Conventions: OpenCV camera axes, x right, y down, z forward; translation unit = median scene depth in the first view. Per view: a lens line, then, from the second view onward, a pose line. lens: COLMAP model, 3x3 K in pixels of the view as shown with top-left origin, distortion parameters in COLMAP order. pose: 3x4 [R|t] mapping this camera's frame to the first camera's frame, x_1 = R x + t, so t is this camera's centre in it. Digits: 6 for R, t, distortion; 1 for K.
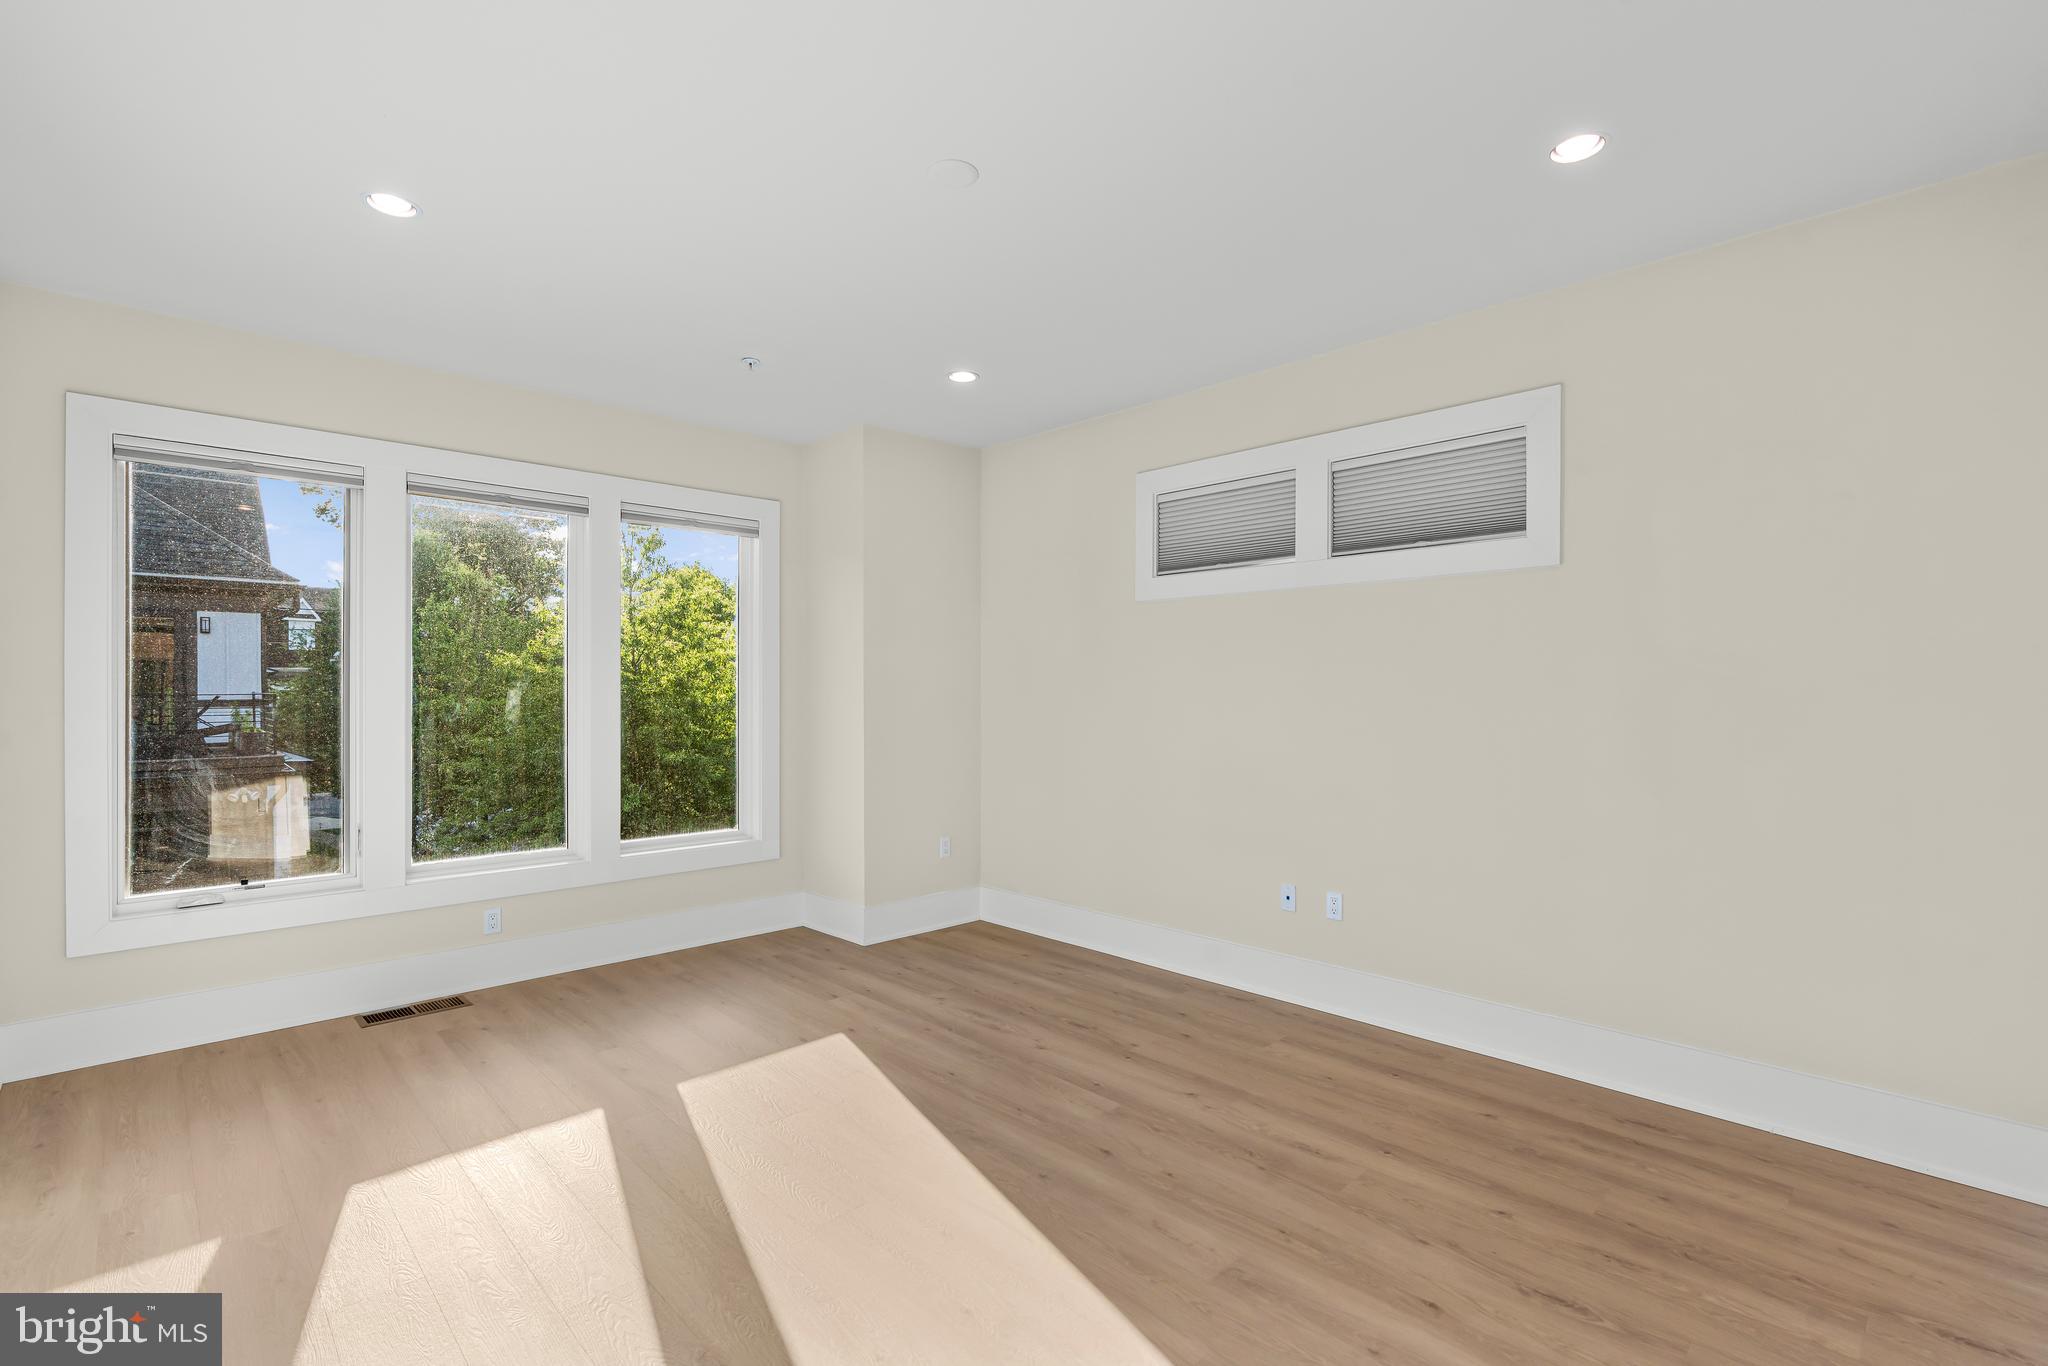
lens RADIAL K [[937.5, 0, 1024.0], [0, 937.5, 683.0], [0, 0, 1]] dist [-0.001890, 0.000261]
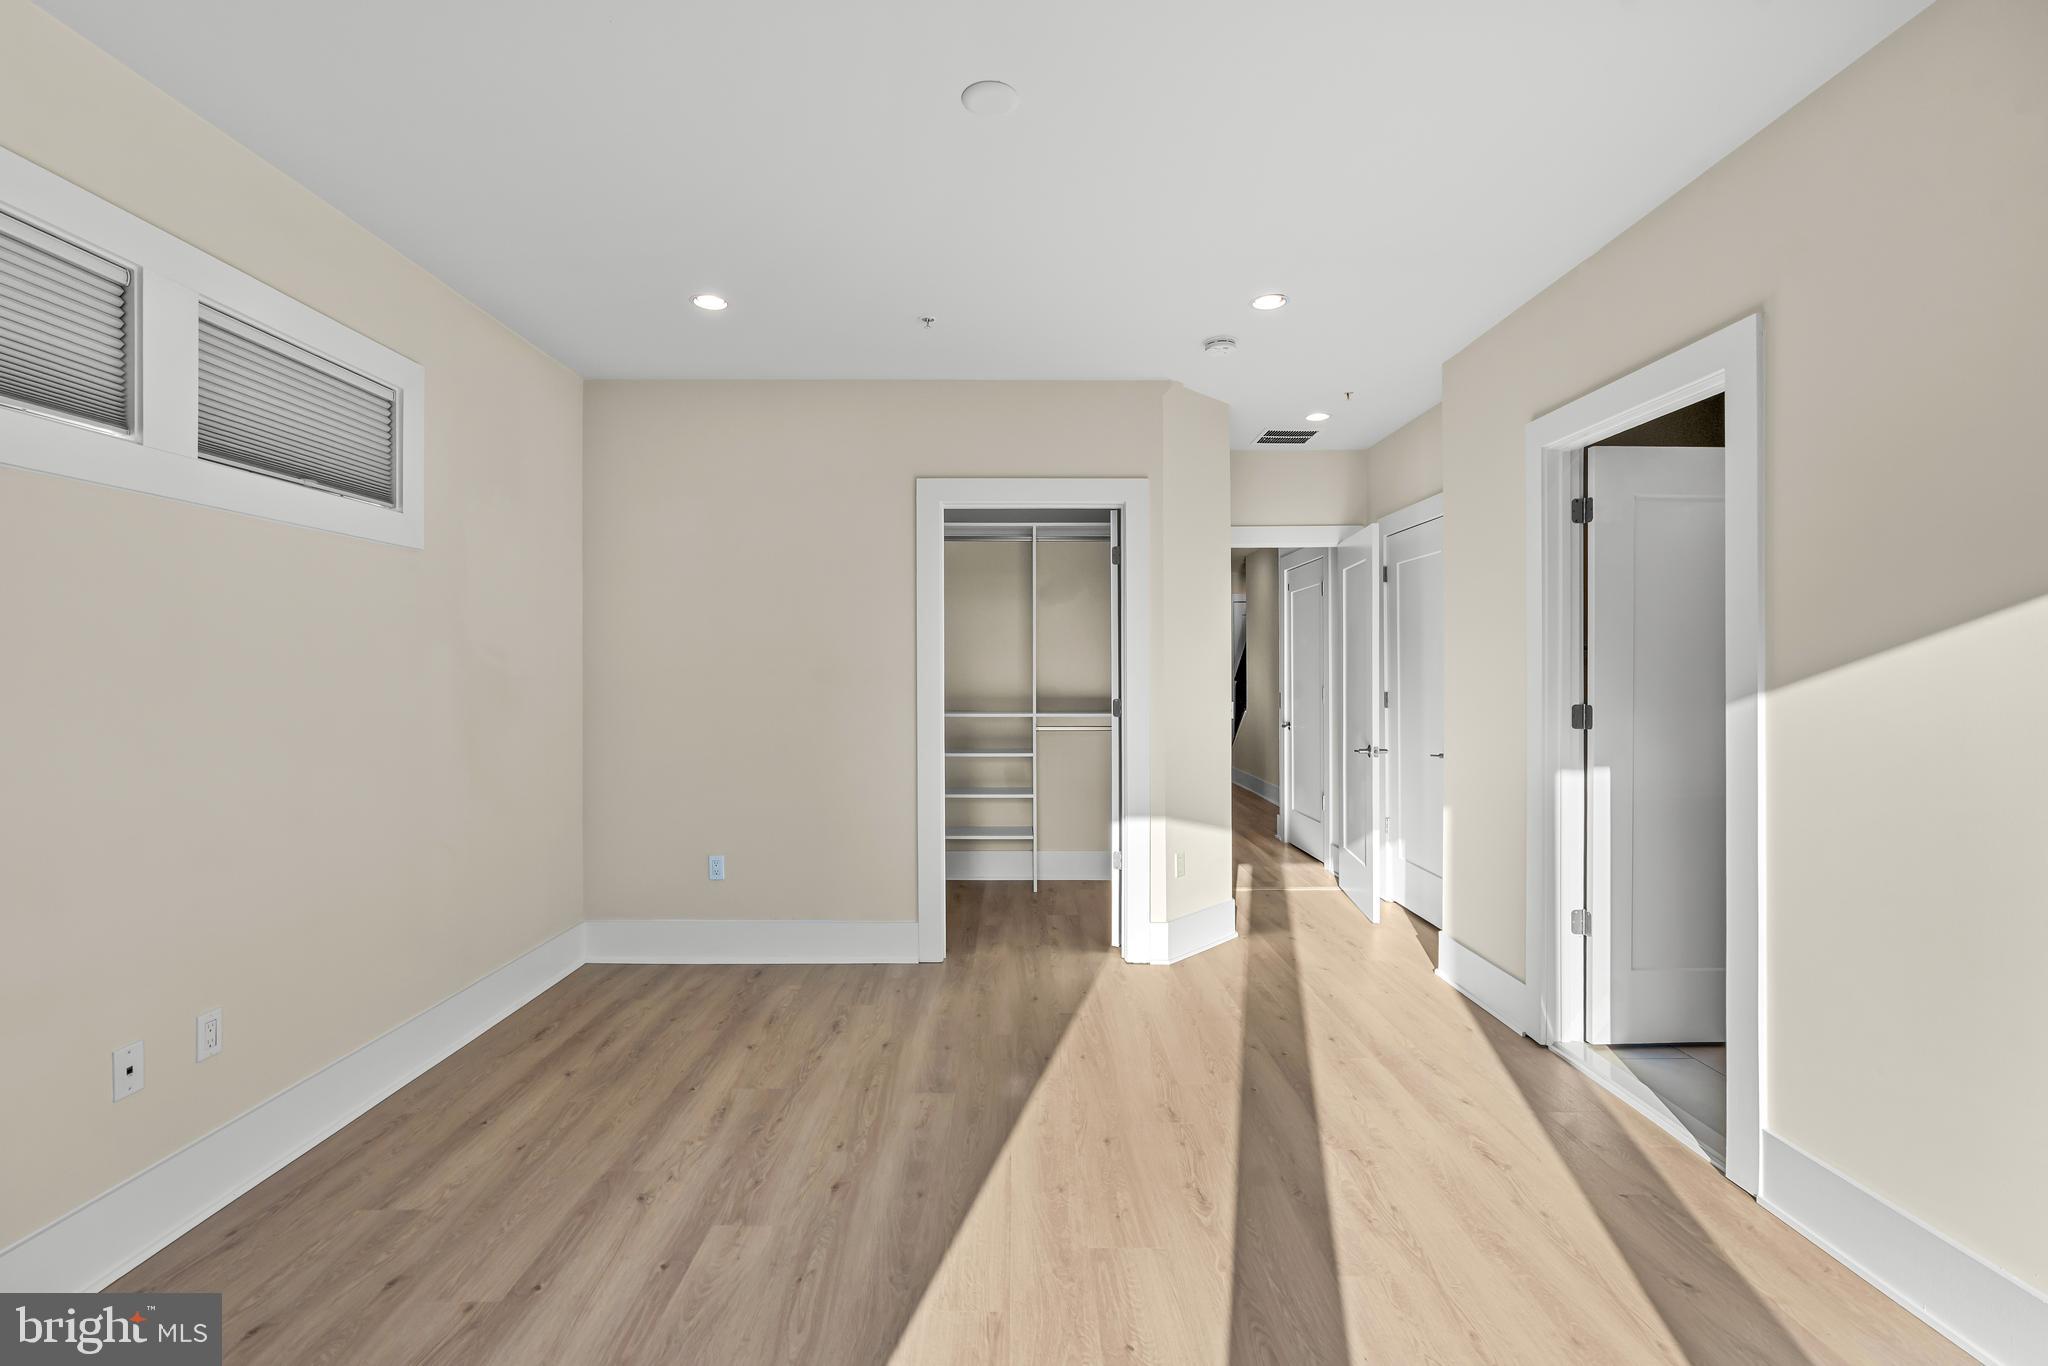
lens RADIAL K [[928.1, 0, 1023.3], [0, 928.1, 668.3], [0, 0, 1]] dist [-0.005019, 0.000057]
pose [[-0.725127, 0.004852, 0.688598, -0.518898], [-0.002731, 0.999947, -0.009922, 0.005417], [-0.688609, -0.009076, -0.725076, 1.195899]]
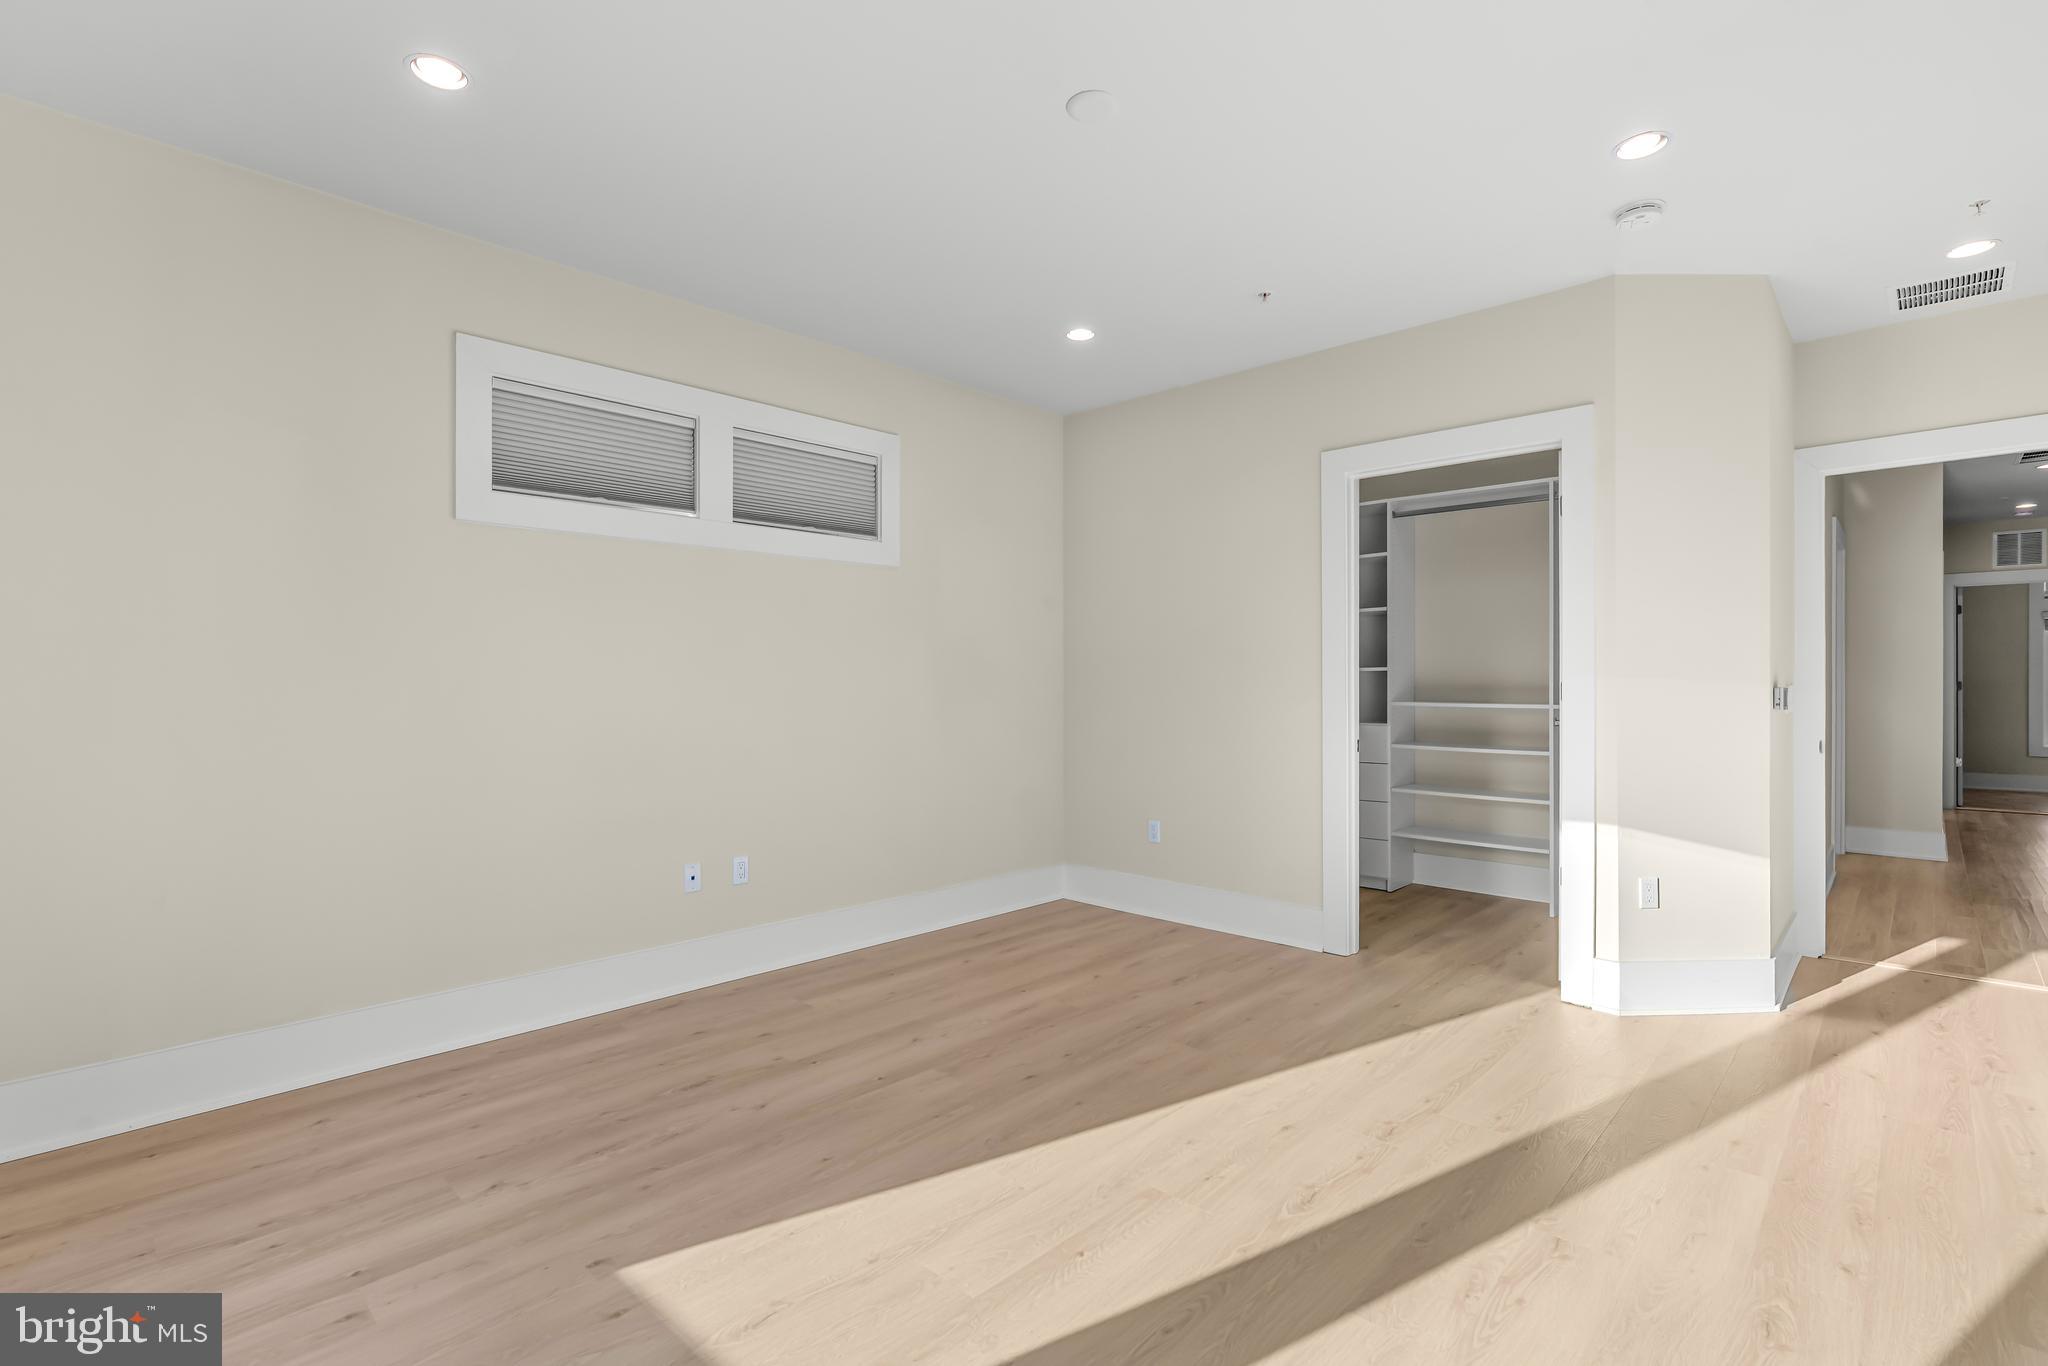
lens RADIAL K [[949.3, 0, 1027.4], [0, 949.3, 679.8], [0, 0, 1]] dist [-0.003161, 0.000545]
pose [[-0.042890, 0.003167, 0.999075, -0.776558], [-0.003706, 0.999988, -0.003329, 0.040420], [-0.999073, -0.003845, -0.042878, 0.821790]]
